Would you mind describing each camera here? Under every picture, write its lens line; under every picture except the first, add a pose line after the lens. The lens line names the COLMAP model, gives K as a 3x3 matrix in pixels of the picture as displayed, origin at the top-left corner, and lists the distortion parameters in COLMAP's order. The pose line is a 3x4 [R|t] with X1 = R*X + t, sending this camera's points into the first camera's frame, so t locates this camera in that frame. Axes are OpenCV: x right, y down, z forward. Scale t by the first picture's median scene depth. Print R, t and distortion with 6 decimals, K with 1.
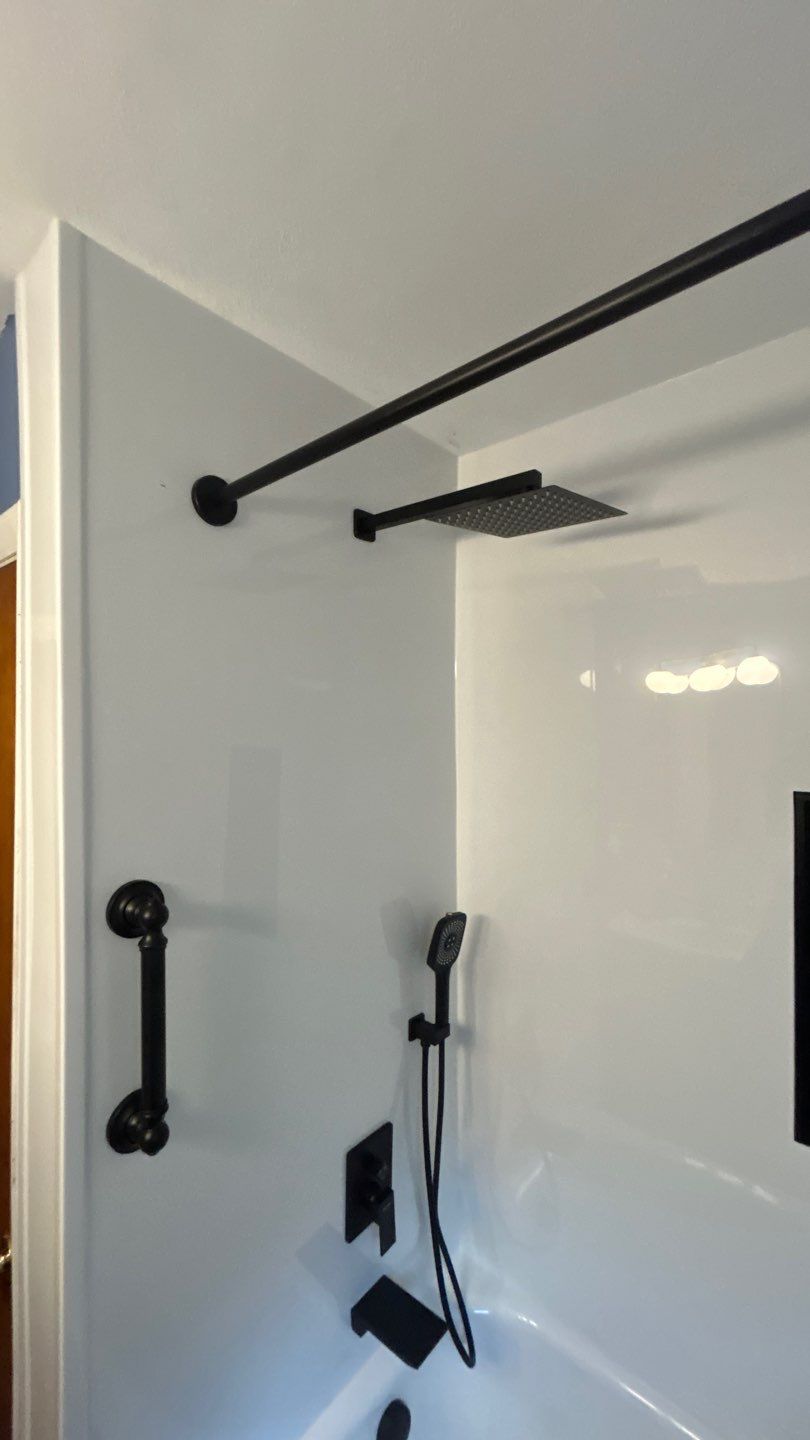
lens RADIAL K [[576.4, 0, 402.2], [0, 576.4, 731.9], [0, 0, 1]] dist [-0.001854, 0.001073]
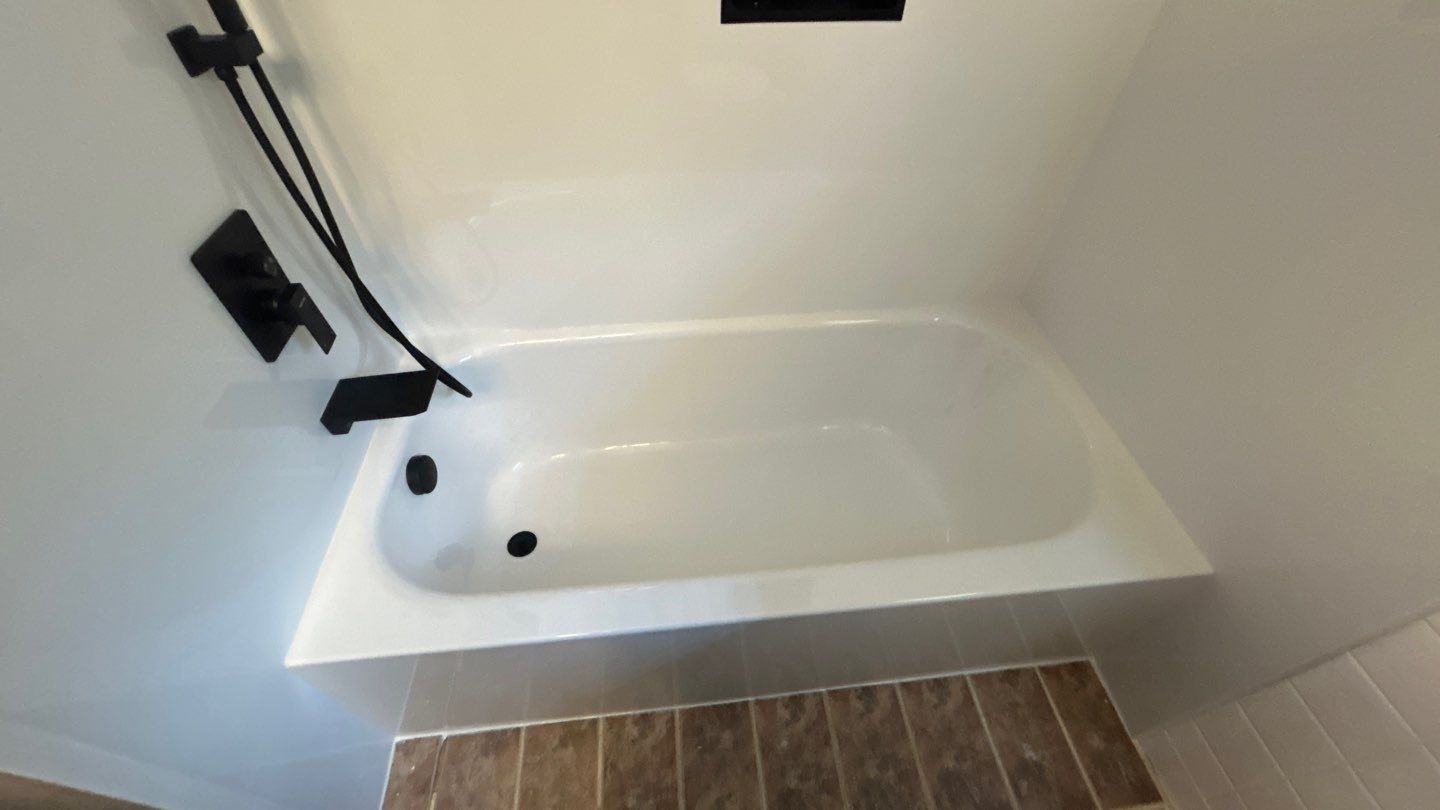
lens RADIAL K [[576.4, 0, 718.6], [0, 576.4, 401.1], [0, 0, 1]] dist [-0.001854, 0.001073]
pose [[0.685243, -0.527599, 0.502077, -0.089180], [-0.013414, 0.680109, 0.732988, 0.338107], [-0.728191, -0.509010, 0.458963, 0.200359]]
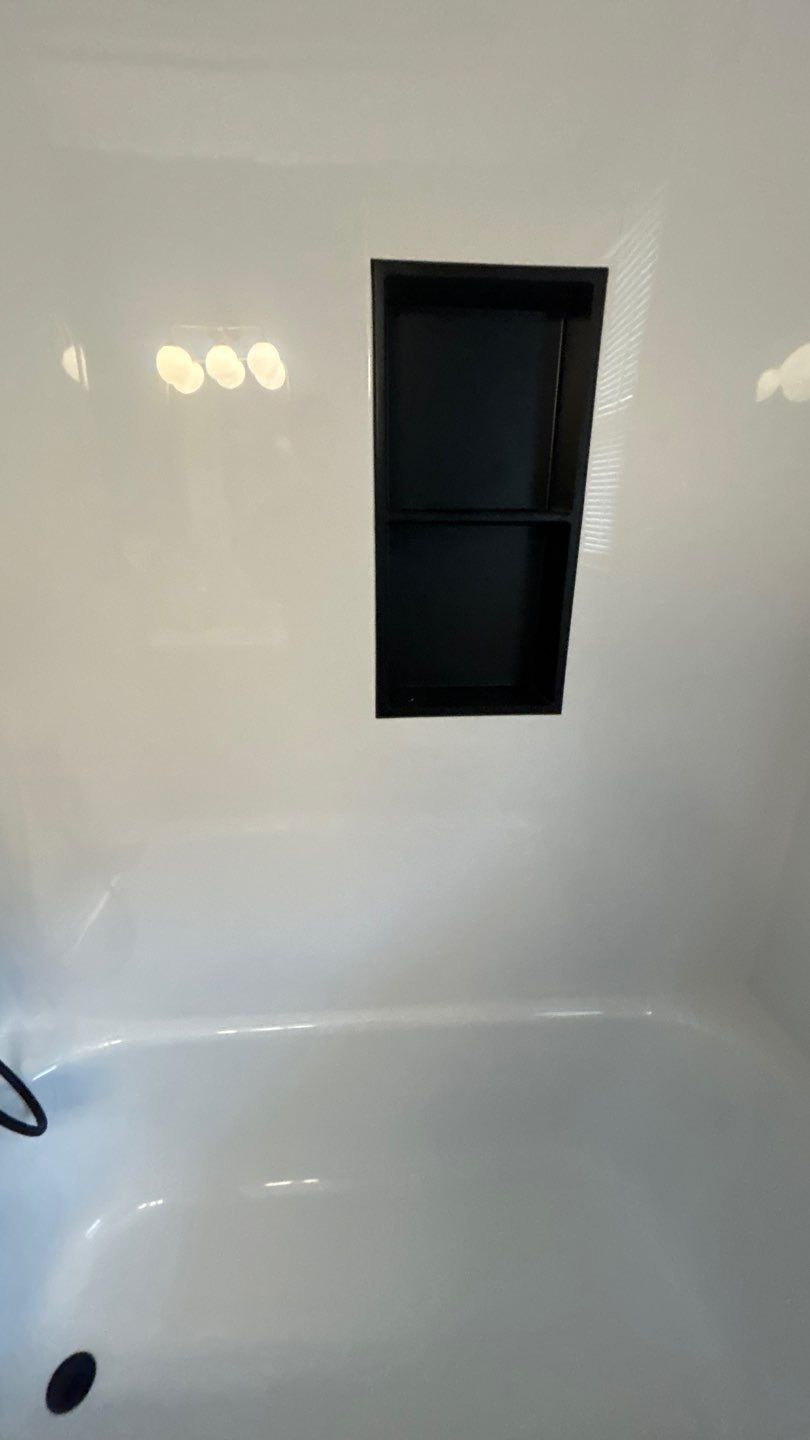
lens RADIAL K [[576.4, 0, 397.3], [0, 576.4, 715.3], [0, 0, 1]] dist [-0.001854, 0.001073]
pose [[0.718085, -0.232318, 0.656035, 0.080260], [-0.002406, 0.941806, 0.336149, 0.302509], [-0.695951, -0.242962, 0.675738, 0.272184]]
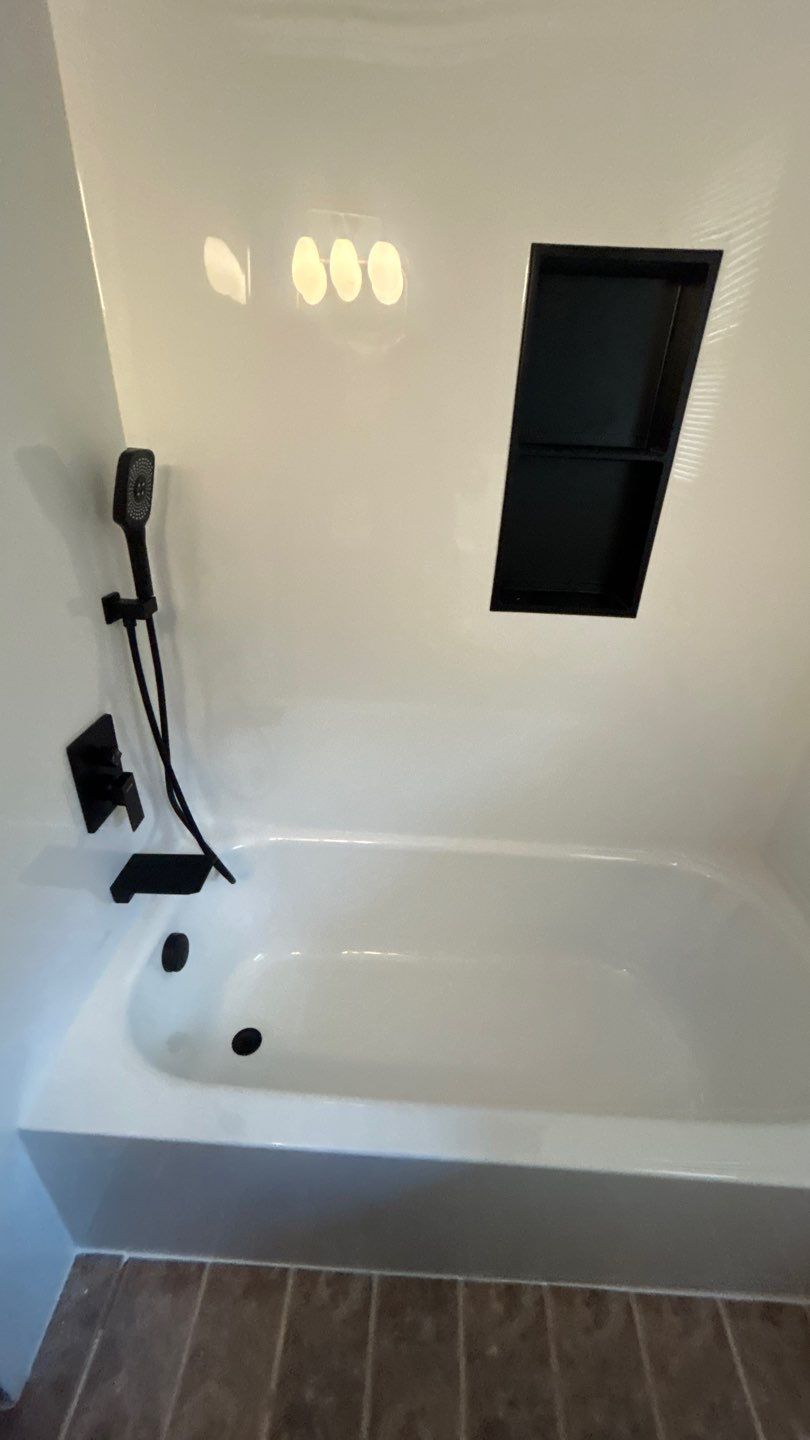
lens RADIAL K [[576.4, 0, 407.1], [0, 576.4, 718.6], [0, 0, 1]] dist [-0.001854, 0.001073]
pose [[0.787485, -0.264824, 0.556539, -0.144474], [-0.040192, 0.878996, 0.475132, 0.260623], [-0.615022, -0.396528, 0.681552, 0.148600]]
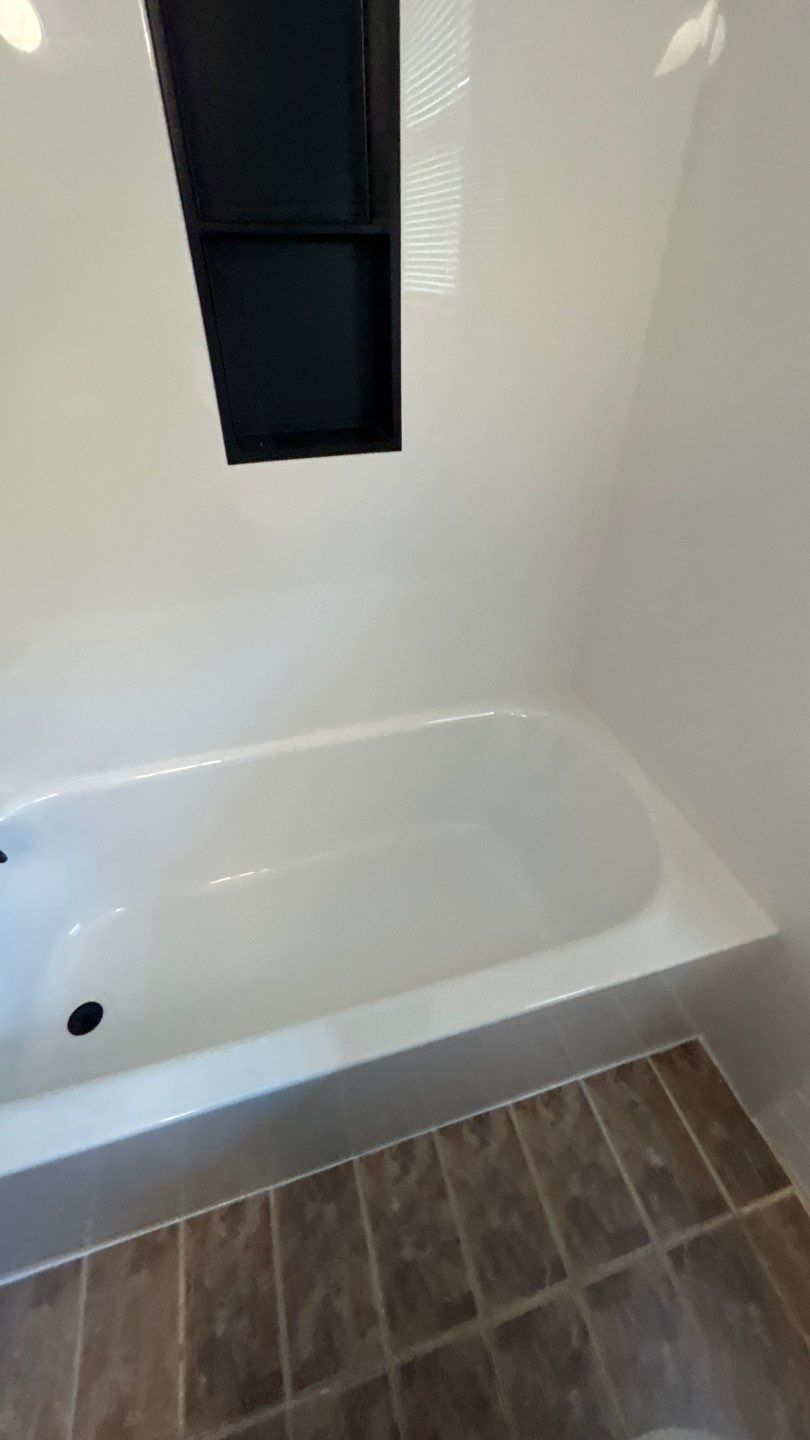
lens RADIAL K [[576.4, 0, 402.1], [0, 576.4, 718.4], [0, 0, 1]] dist [-0.001854, 0.001073]
pose [[0.548118, -0.524676, 0.651369, -0.010096], [0.004505, 0.780617, 0.624994, 0.335526], [-0.836389, -0.339636, 0.430234, 0.146129]]
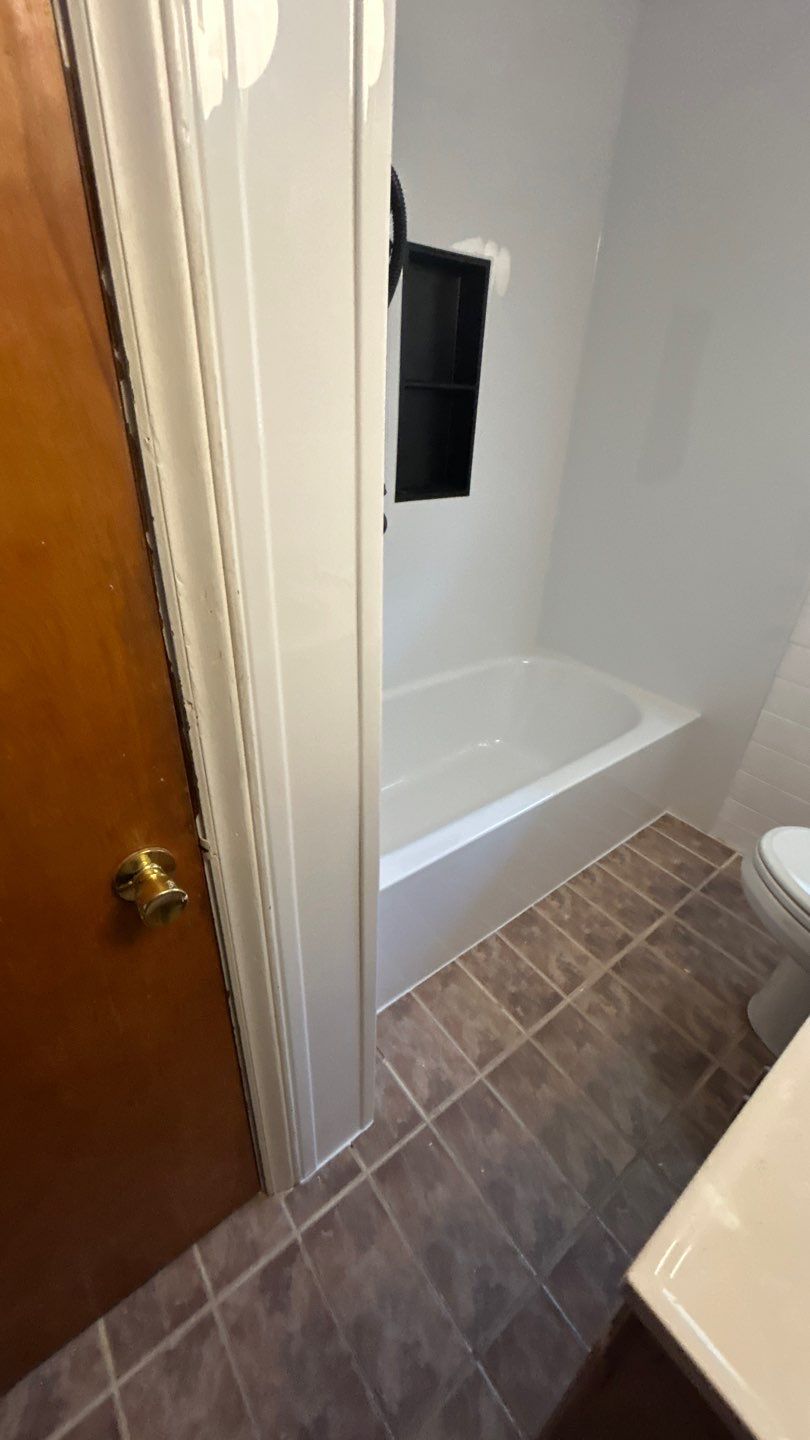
lens RADIAL K [[576.4, 0, 400.3], [0, 576.4, 724.0], [0, 0, 1]] dist [-0.001854, 0.001073]
pose [[0.199725, -0.477788, 0.855470, -0.842829], [-0.038811, 0.868517, 0.494137, 0.334621], [-0.979083, -0.131893, 0.154921, 0.492749]]
